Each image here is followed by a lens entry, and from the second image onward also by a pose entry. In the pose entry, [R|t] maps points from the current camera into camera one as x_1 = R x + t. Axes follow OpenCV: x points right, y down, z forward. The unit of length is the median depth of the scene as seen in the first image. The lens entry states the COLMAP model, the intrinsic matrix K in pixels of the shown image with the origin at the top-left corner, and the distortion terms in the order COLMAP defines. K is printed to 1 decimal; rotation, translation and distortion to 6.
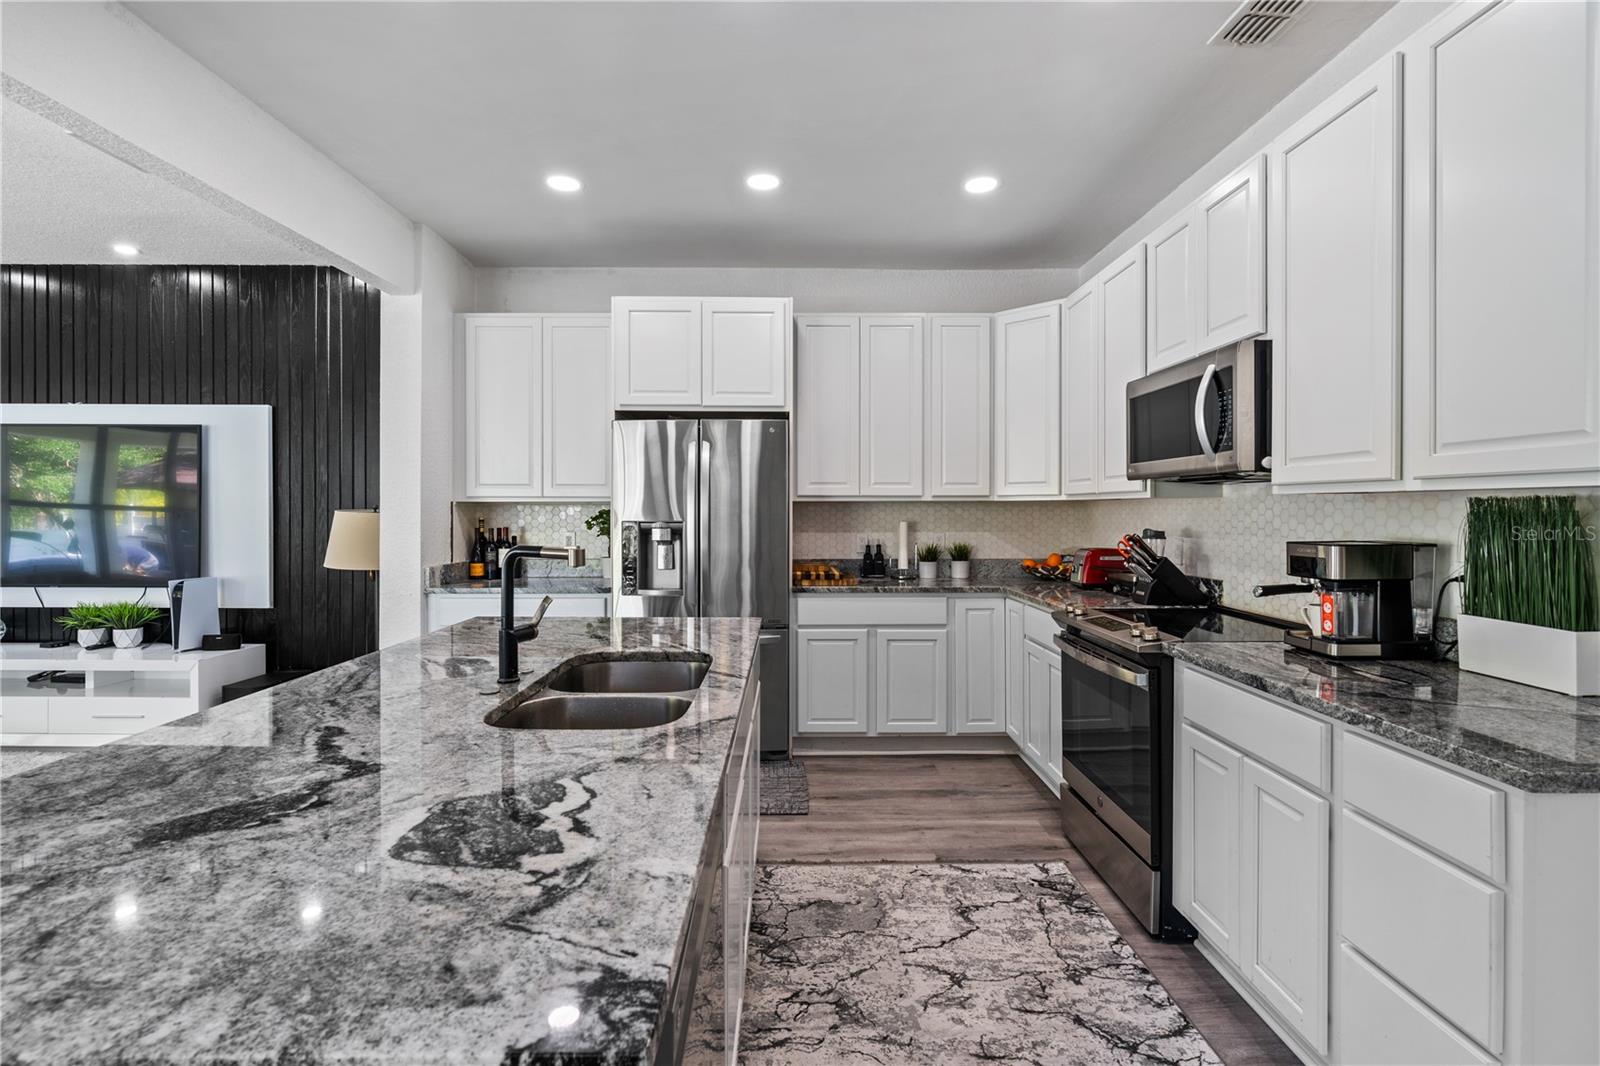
lens RADIAL K [[733.8, 0, 804.2], [0, 733.8, 515.1], [0, 0, 1]] dist [-0.001621, 0.000198]
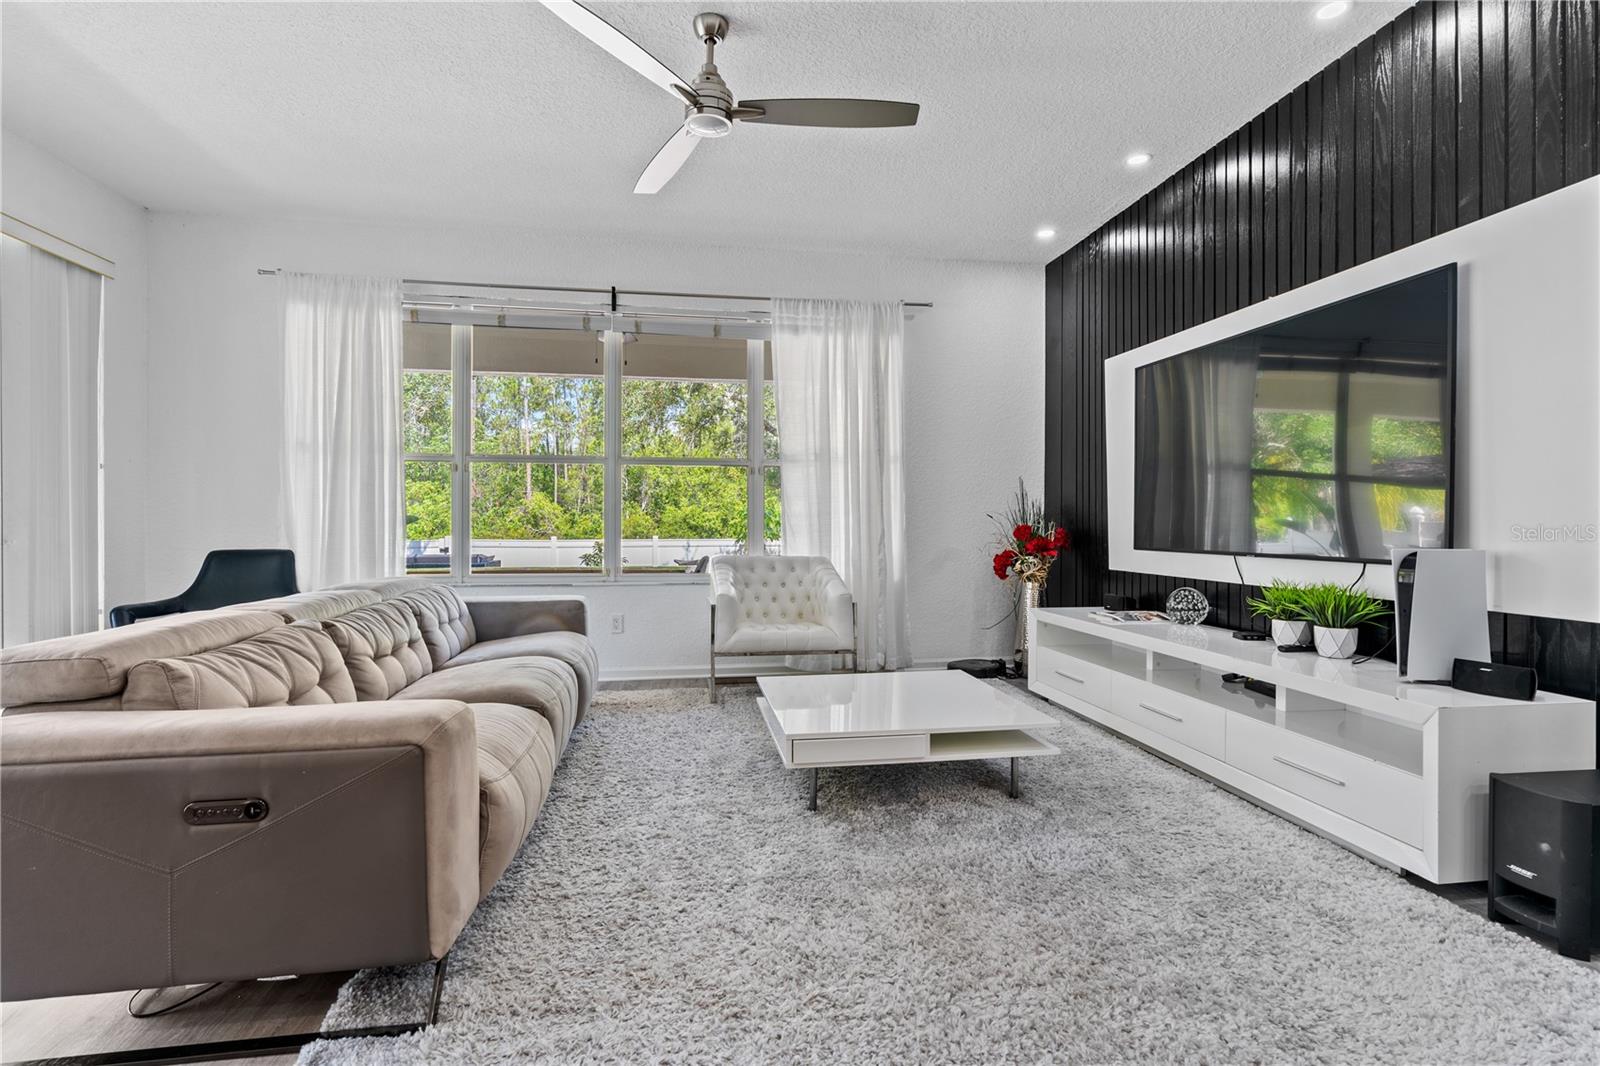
lens RADIAL K [[750.5, 0, 800.0], [0, 750.5, 533.0], [0, 0, 1]] dist [-0.008615, 0.000192]
pose [[0.134396, 0.005307, -0.990913, -0.394340], [-0.005477, 0.999974, 0.004612, 0.082206], [0.990913, 0.004807, 0.134422, 0.513845]]
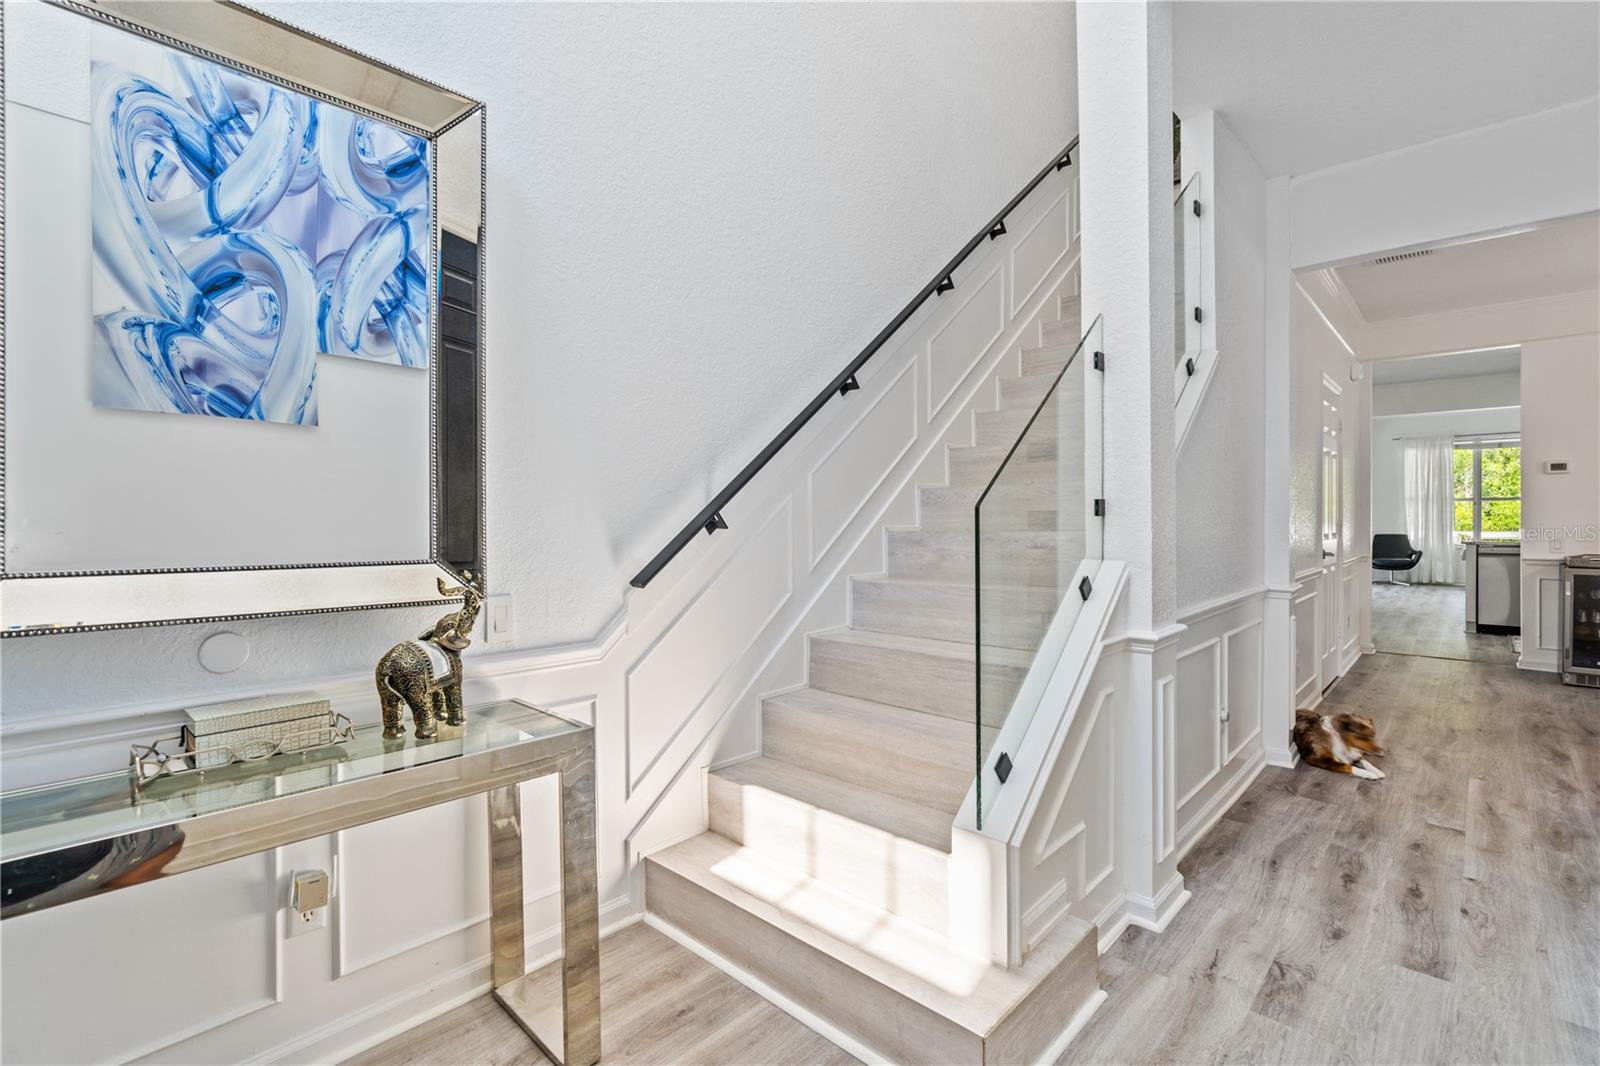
lens RADIAL K [[733.8, 0, 804.2], [0, 733.8, 515.1], [0, 0, 1]] dist [-0.001621, 0.000198]
pose [[-0.698421, -0.003750, -0.715678, 2.540835], [-0.005018, 0.999987, -0.000343, 0.047238], [0.715670, 0.003351, -0.698431, 0.252871]]
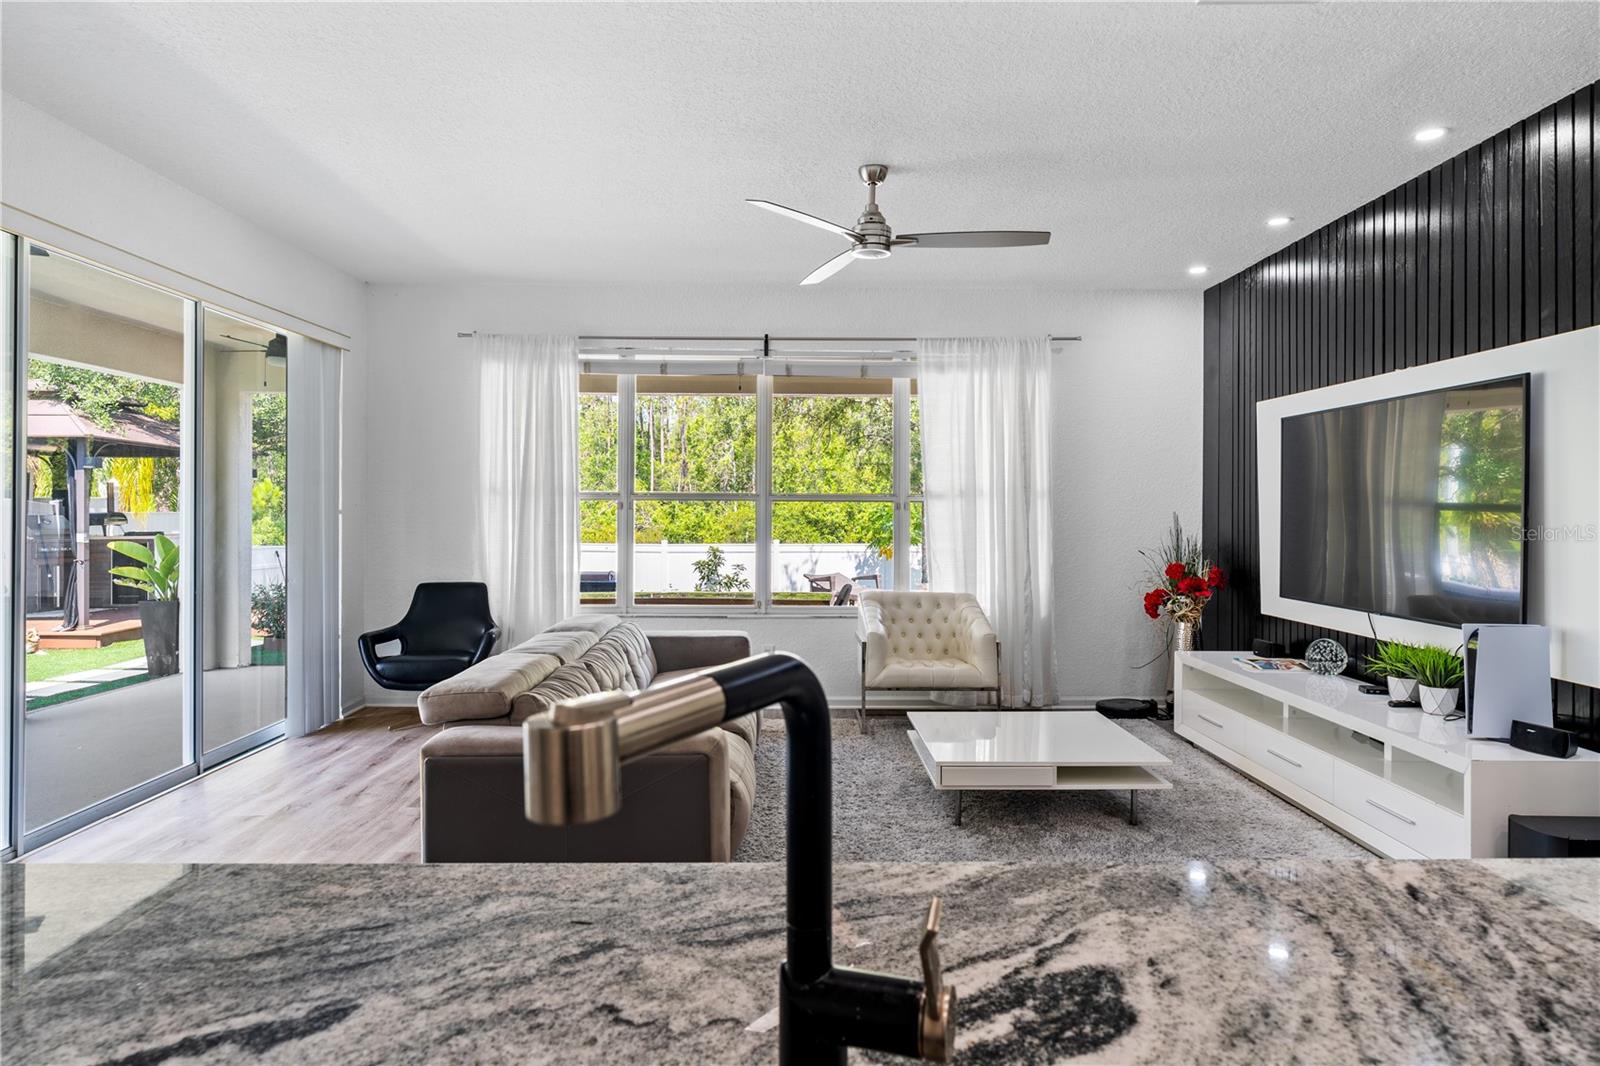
lens RADIAL K [[937.3, 0, 799.0], [0, 937.3, 513.0], [0, 0, 1]] dist [-0.001243, 0.001177]
pose [[-0.016229, -0.003921, -0.999861, -0.040817], [-0.007662, 0.999963, -0.003797, 0.000654], [0.999839, 0.007599, -0.016258, 0.459075]]
